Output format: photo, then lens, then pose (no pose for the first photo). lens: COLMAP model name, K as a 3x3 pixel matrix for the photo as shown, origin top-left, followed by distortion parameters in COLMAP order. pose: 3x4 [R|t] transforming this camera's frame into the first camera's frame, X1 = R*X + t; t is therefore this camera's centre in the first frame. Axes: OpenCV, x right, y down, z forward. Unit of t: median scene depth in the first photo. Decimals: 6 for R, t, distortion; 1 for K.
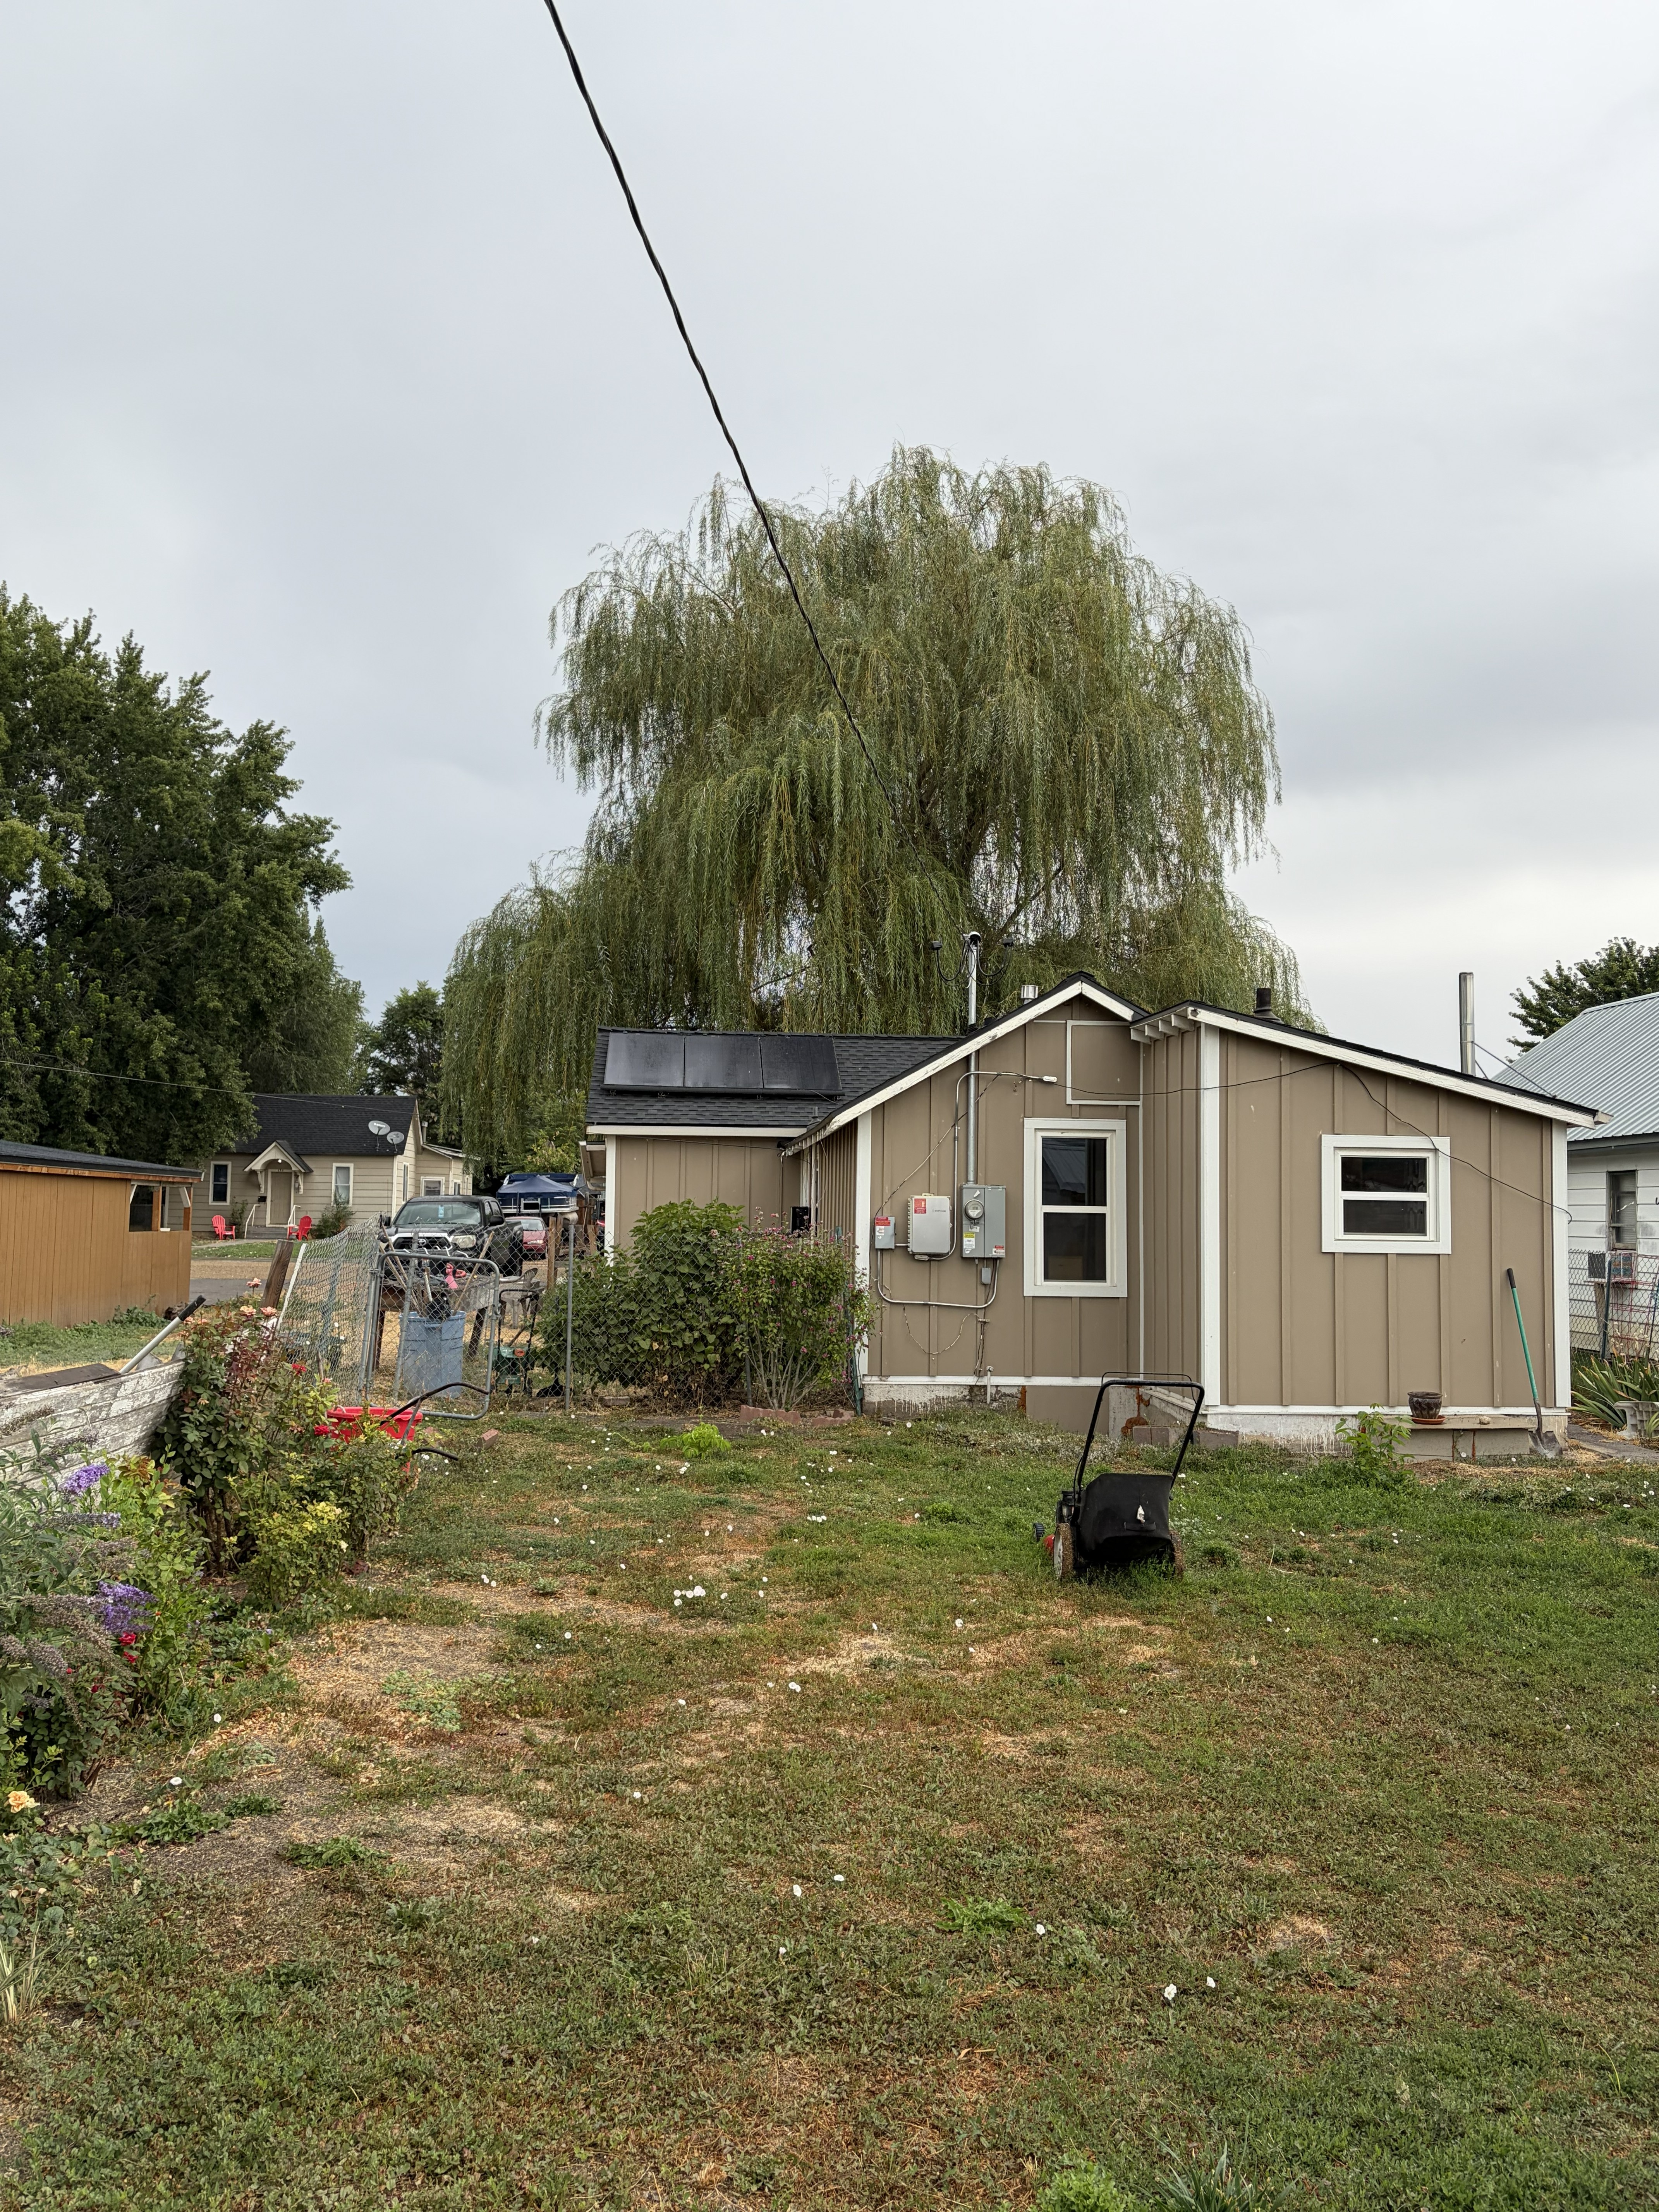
lens RADIAL K [[1729.0, 0, 828.7], [0, 1729.0, 1085.4], [0, 0, 1]] dist [0.030572, -0.015161]
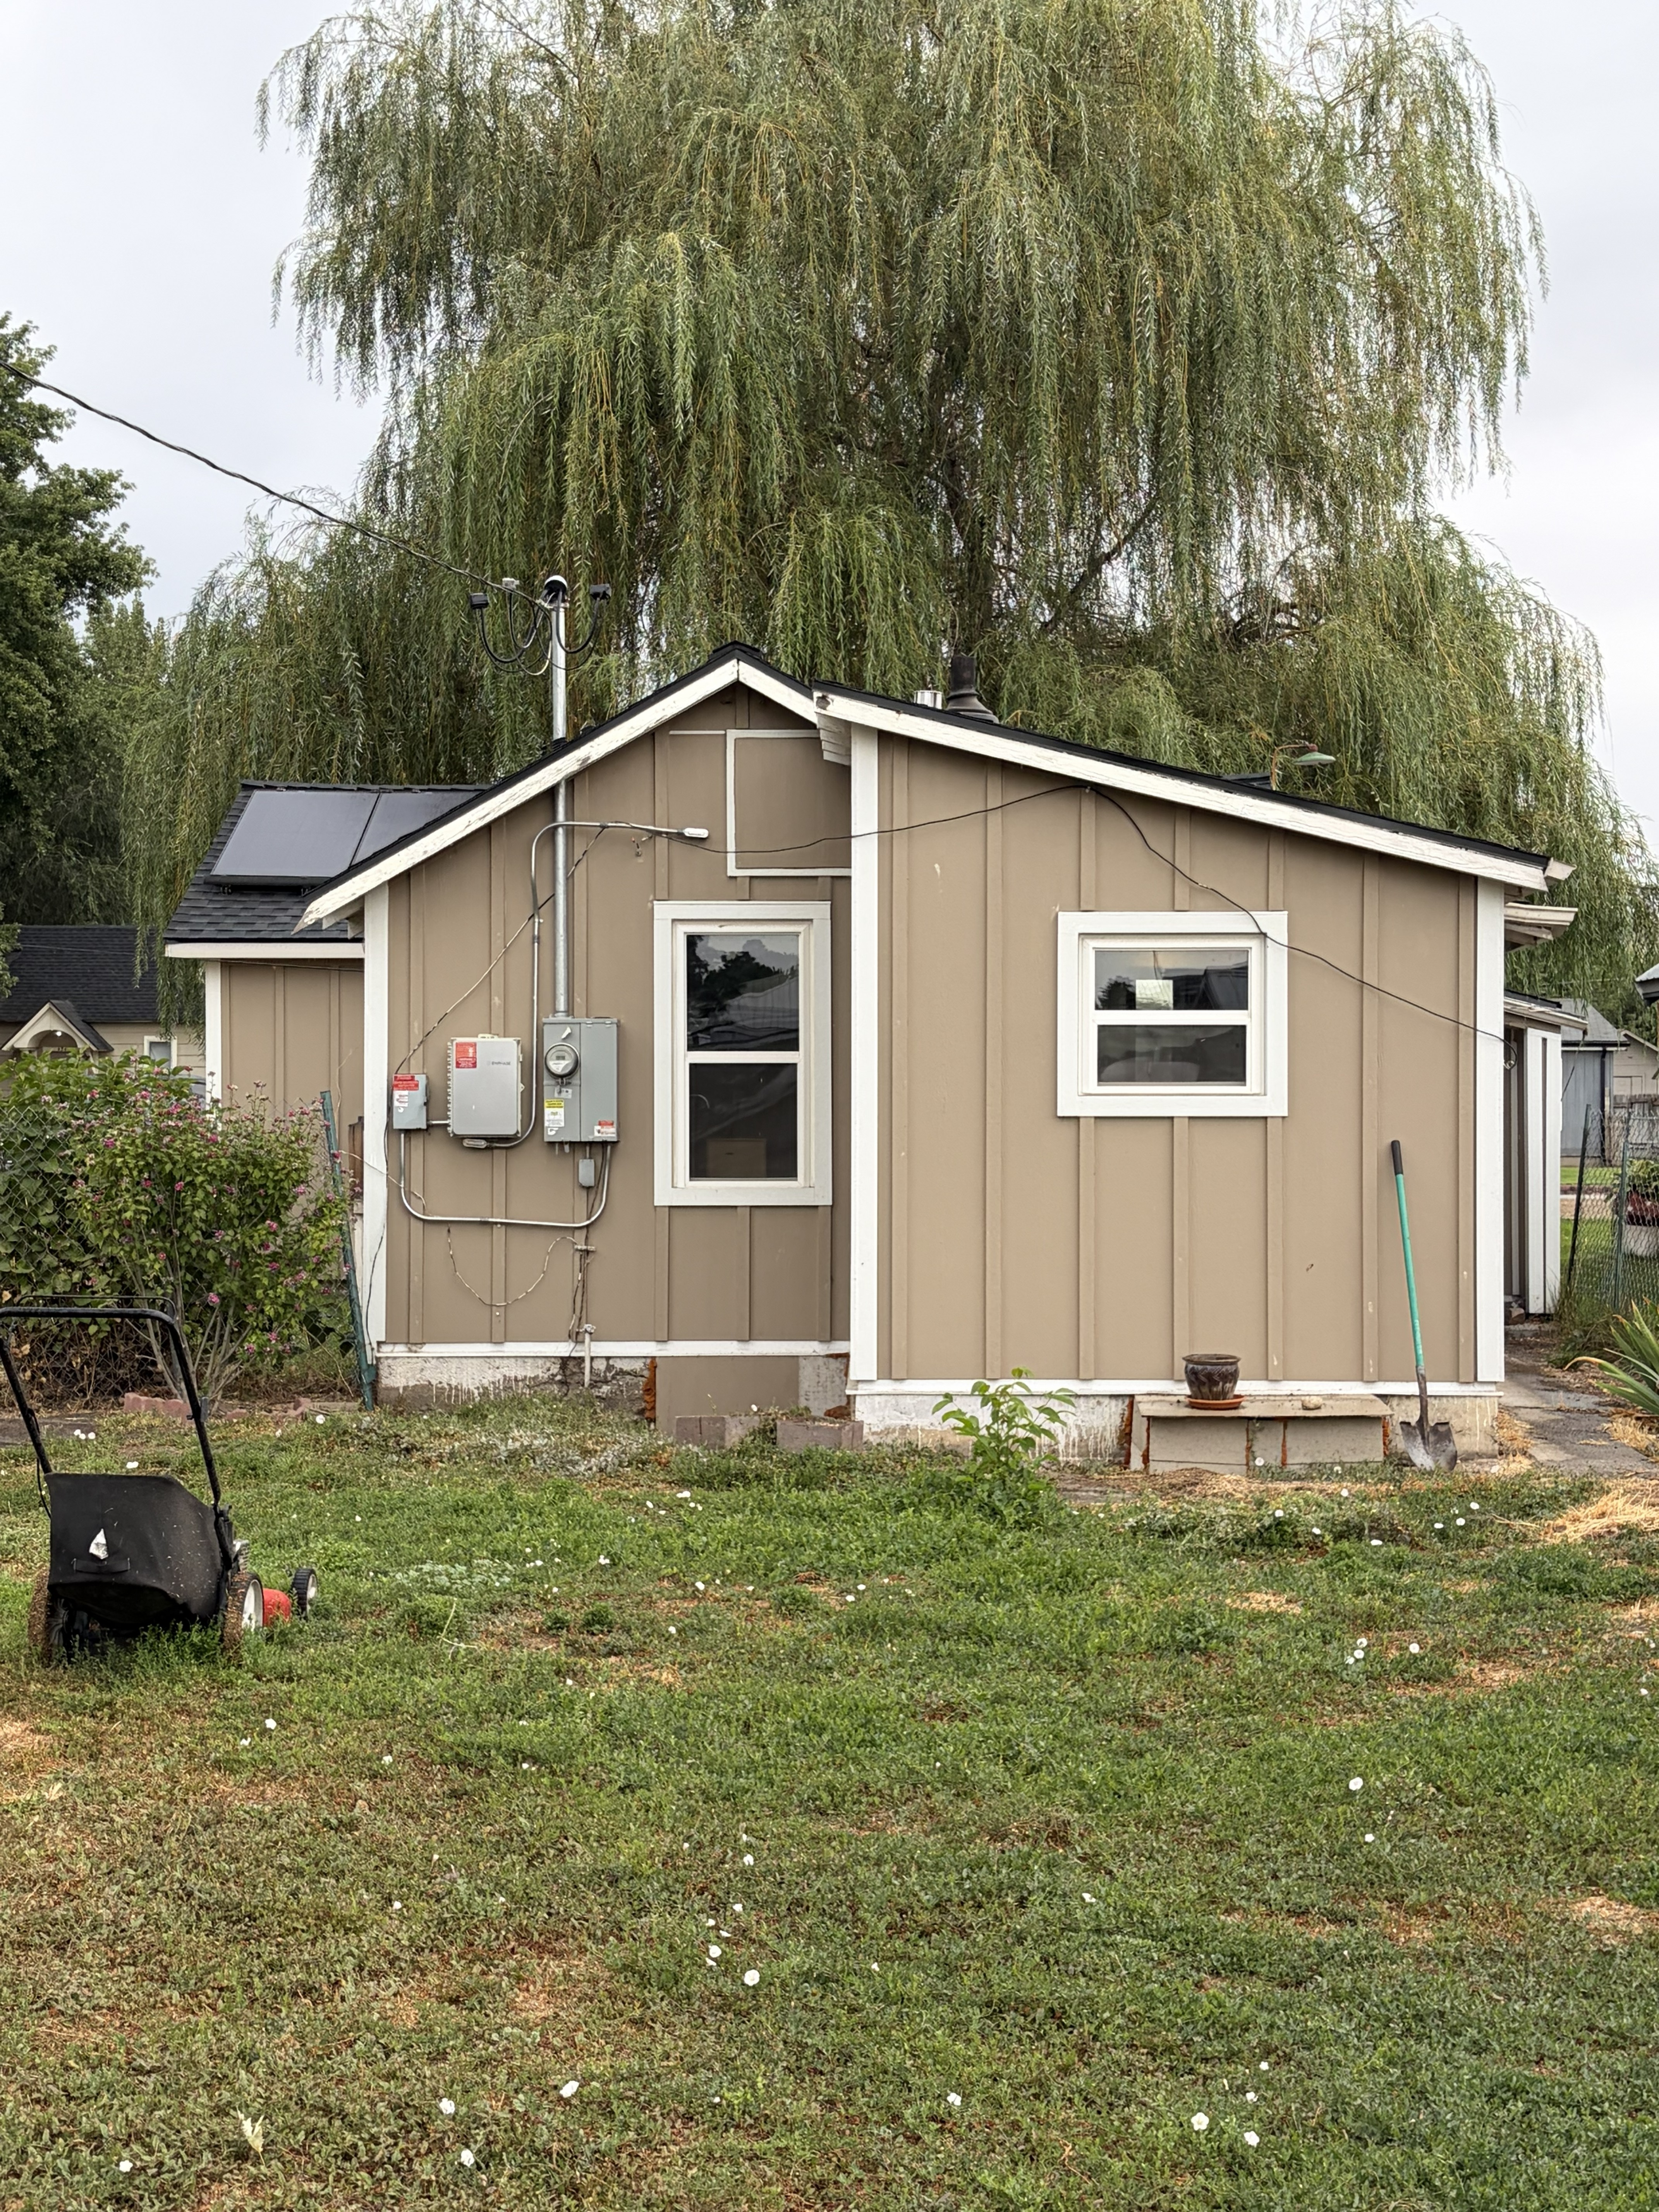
lens RADIAL K [[2850.1, 0, 828.2], [0, 2850.1, 1126.0], [0, 0, 1]] dist [-0.014238, 0.000000]
pose [[0.996239, -0.015371, -0.085269, 0.252538], [0.022004, 0.996757, 0.077406, 0.021346], [0.083803, -0.078991, 0.993347, 0.050200]]
